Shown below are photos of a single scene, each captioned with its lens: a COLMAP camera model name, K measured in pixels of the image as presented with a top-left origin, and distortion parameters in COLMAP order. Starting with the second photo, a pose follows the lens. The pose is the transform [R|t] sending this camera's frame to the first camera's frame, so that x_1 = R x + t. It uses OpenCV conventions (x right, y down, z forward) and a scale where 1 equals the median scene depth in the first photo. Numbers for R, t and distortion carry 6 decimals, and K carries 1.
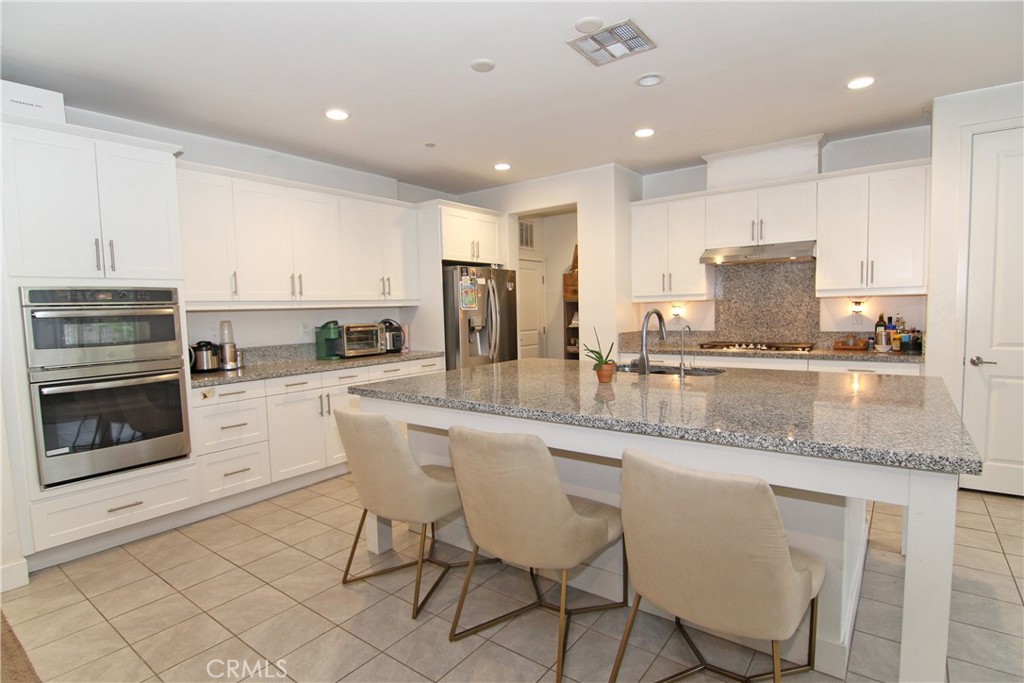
lens RADIAL K [[522.9, 0, 508.6], [0, 522.9, 344.8], [0, 0, 1]] dist [-0.010481, -0.007663]
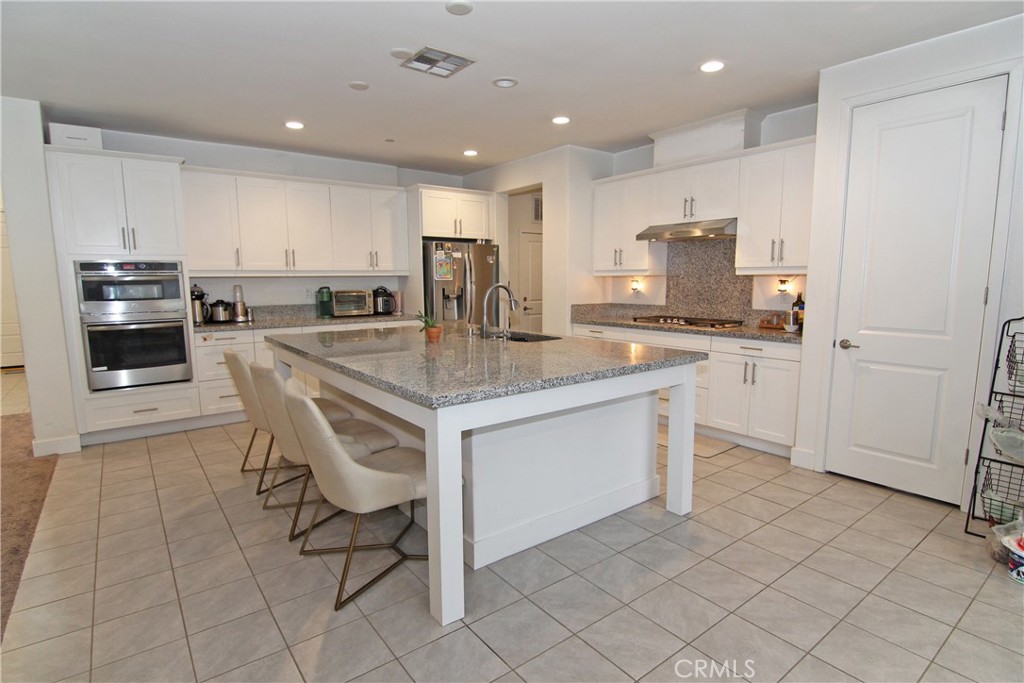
lens RADIAL K [[522.9, 0, 508.2], [0, 522.9, 345.2], [0, 0, 1]] dist [-0.010481, -0.007663]
pose [[0.962910, 0.053719, -0.264423, 0.446241], [-0.037208, 0.997055, 0.067062, -0.007175], [0.267246, -0.054736, 0.962072, -0.096562]]
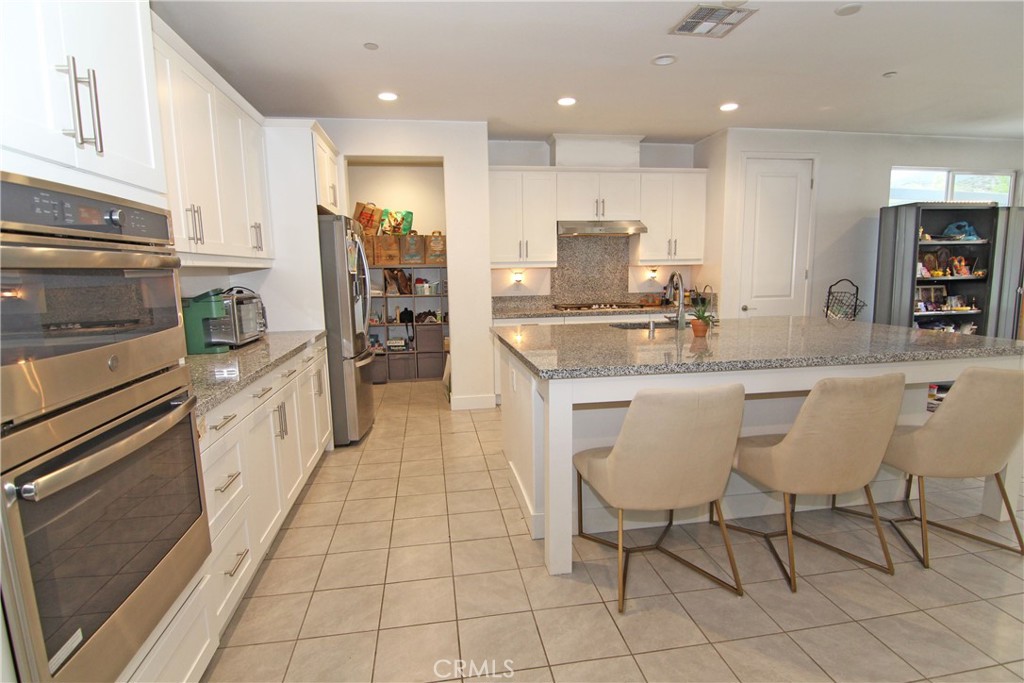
lens RADIAL K [[522.9, 0, 510.9], [0, 522.9, 345.9], [0, 0, 1]] dist [-0.010481, -0.007663]
pose [[0.686234, -0.089606, 0.721841, -0.576693], [0.051882, 0.995885, 0.074302, -0.006845], [-0.725529, -0.013537, 0.688059, 0.347250]]
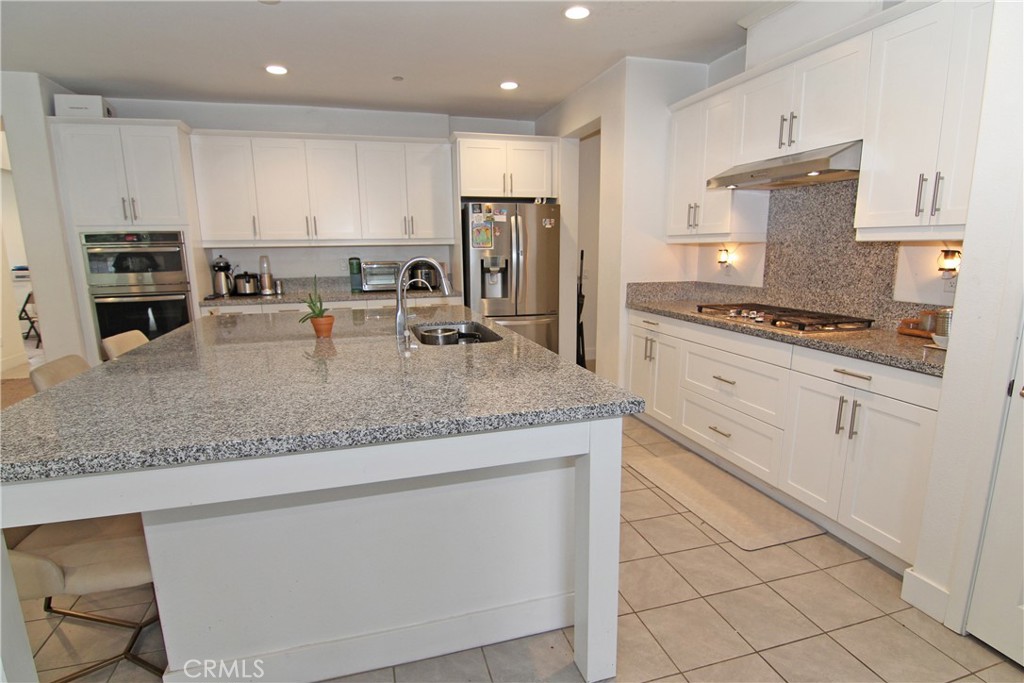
lens RADIAL K [[522.9, 0, 508.0], [0, 522.9, 346.8], [0, 0, 1]] dist [-0.010481, -0.007663]
pose [[0.803040, 0.128110, -0.581992, 0.639942], [-0.050266, 0.987700, 0.148058, -0.041604], [0.593802, -0.089642, 0.799602, 0.298439]]
